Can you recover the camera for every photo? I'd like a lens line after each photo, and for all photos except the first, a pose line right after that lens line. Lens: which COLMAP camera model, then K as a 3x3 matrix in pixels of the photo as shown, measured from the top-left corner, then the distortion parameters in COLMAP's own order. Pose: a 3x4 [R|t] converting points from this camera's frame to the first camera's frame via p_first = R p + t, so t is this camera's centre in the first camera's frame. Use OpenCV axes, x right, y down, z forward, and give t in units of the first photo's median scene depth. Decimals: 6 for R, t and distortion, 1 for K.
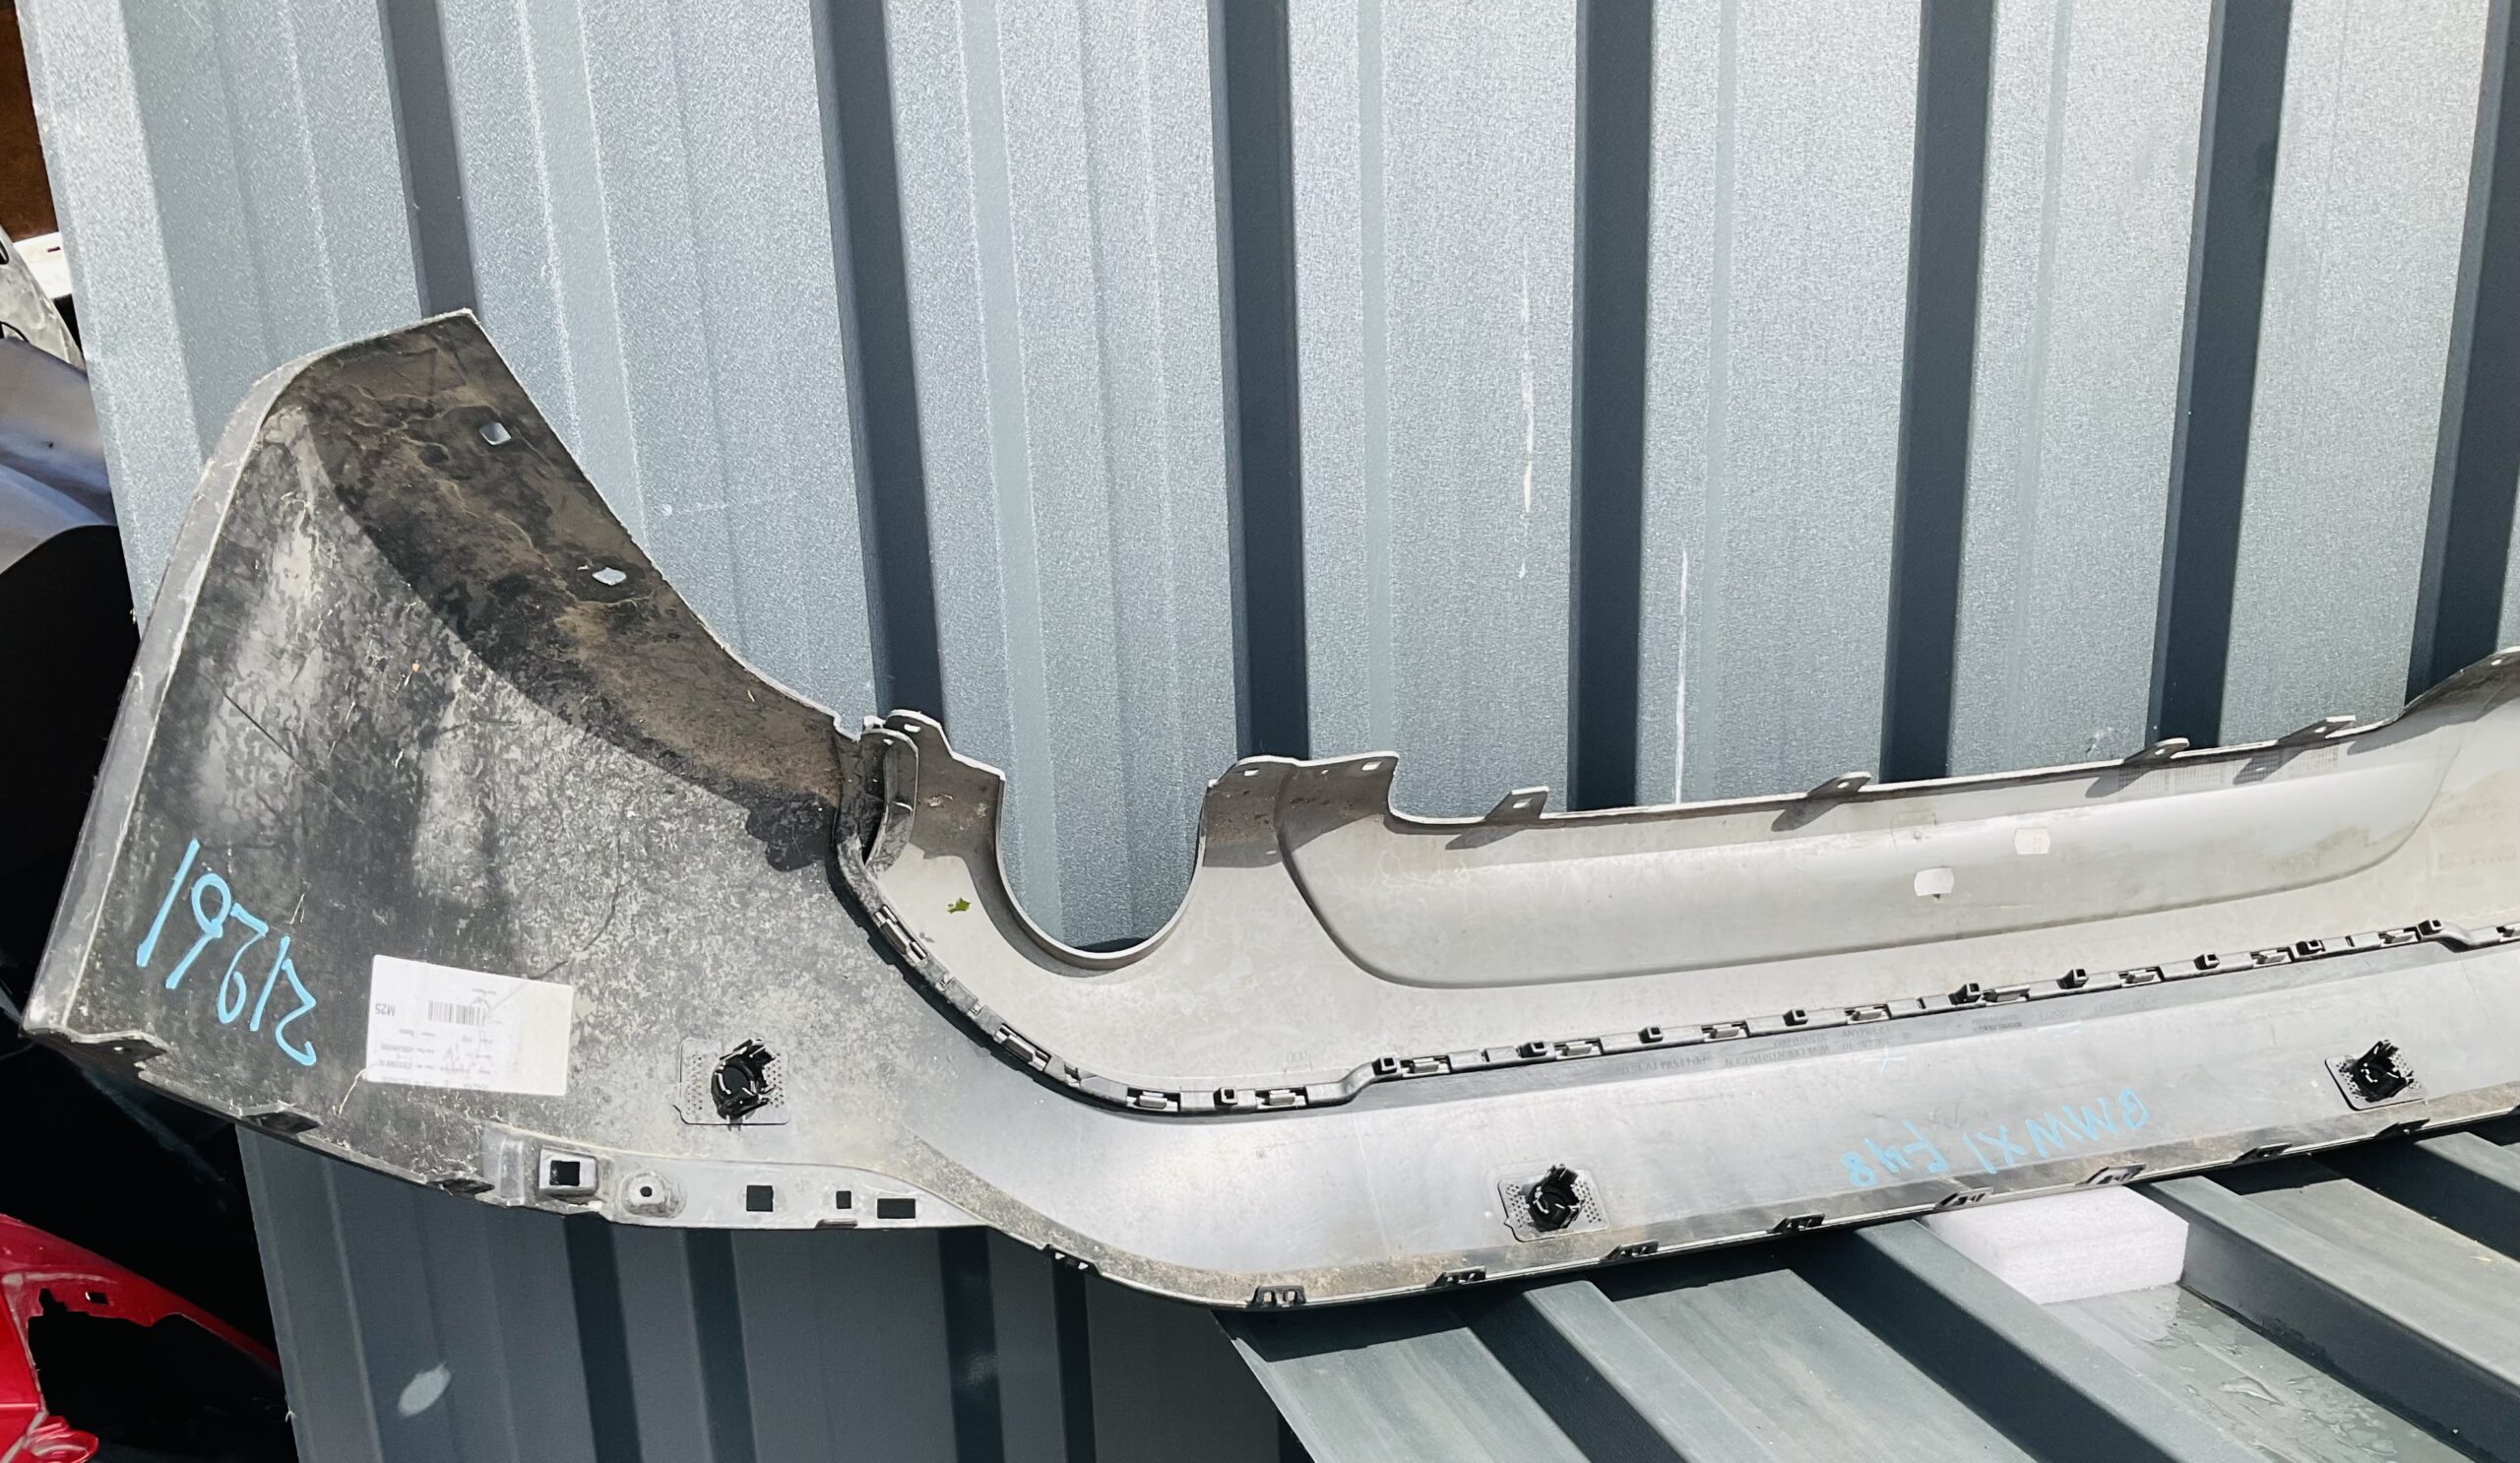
lens RADIAL K [[2174.1, 0, 1255.4], [0, 2174.1, 983.4], [0, 0, 1]] dist [0.136261, -0.262690]
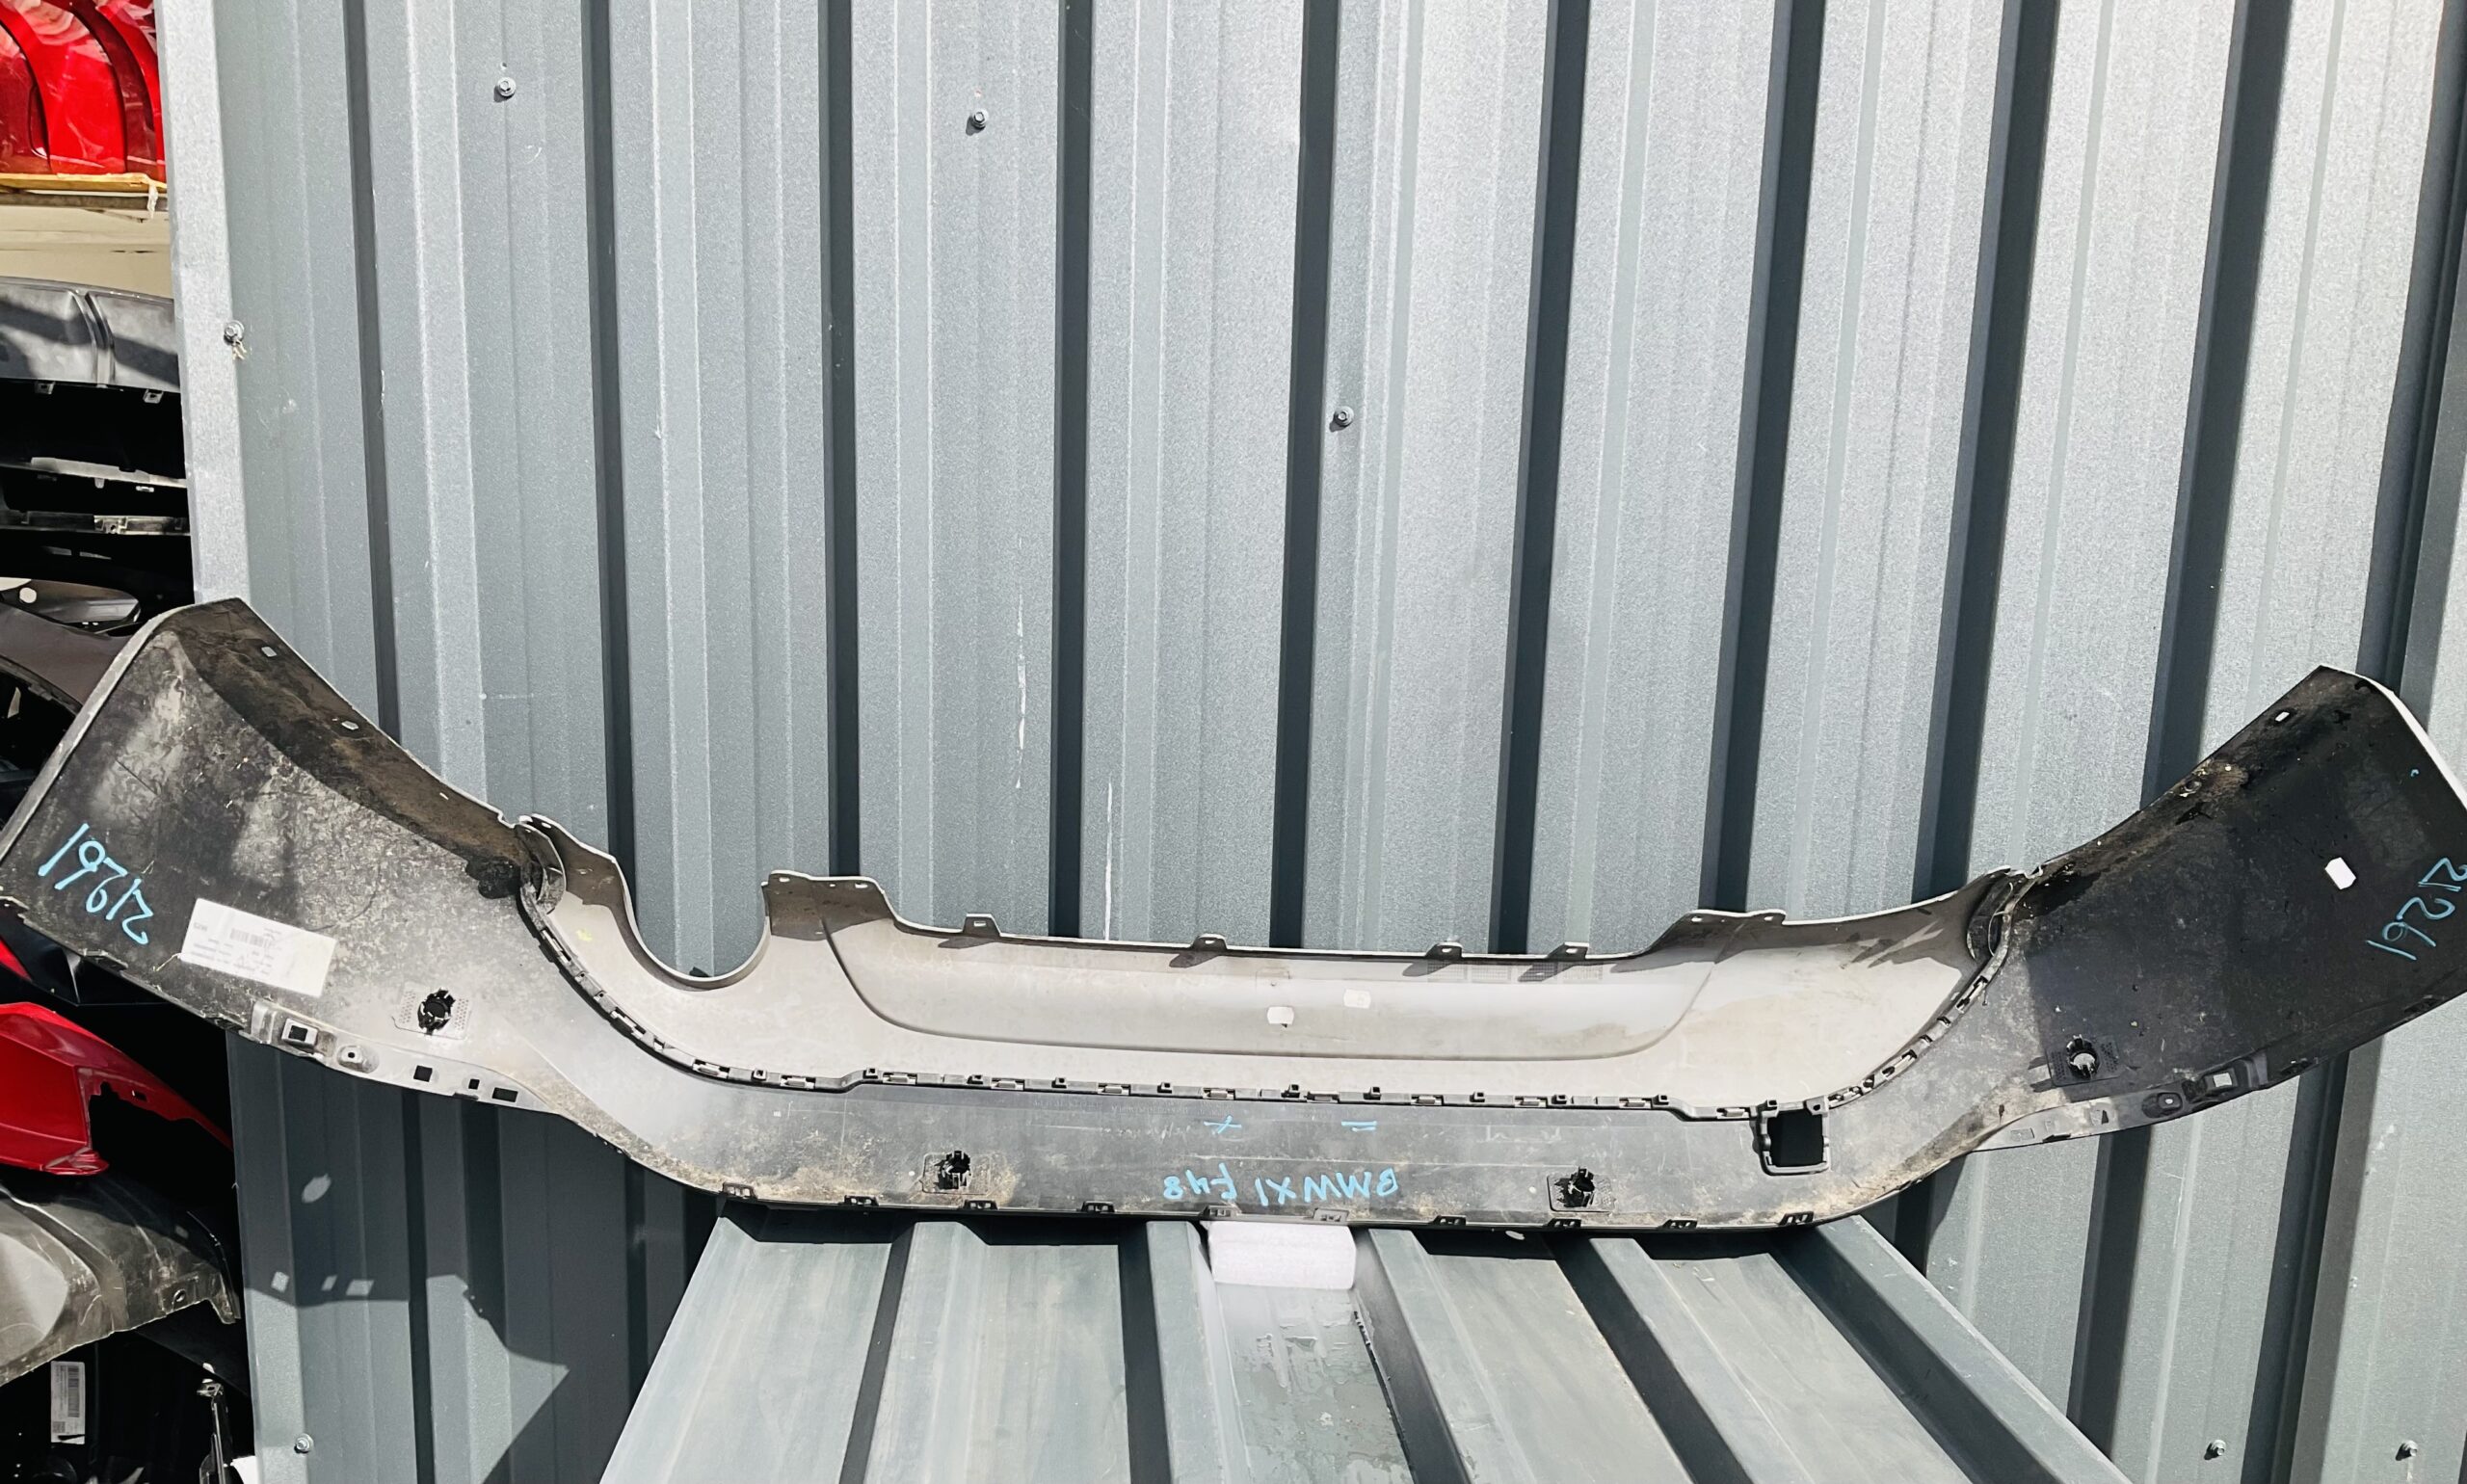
lens RADIAL K [[2062.5, 0, 1237.0], [0, 2062.5, 928.8], [0, 0, 1]] dist [0.105416, -0.215774]
pose [[0.967093, 0.118947, -0.224908, 0.815691], [-0.144612, 0.984294, -0.101258, 0.060357], [0.209331, 0.130451, 0.969104, -0.547908]]
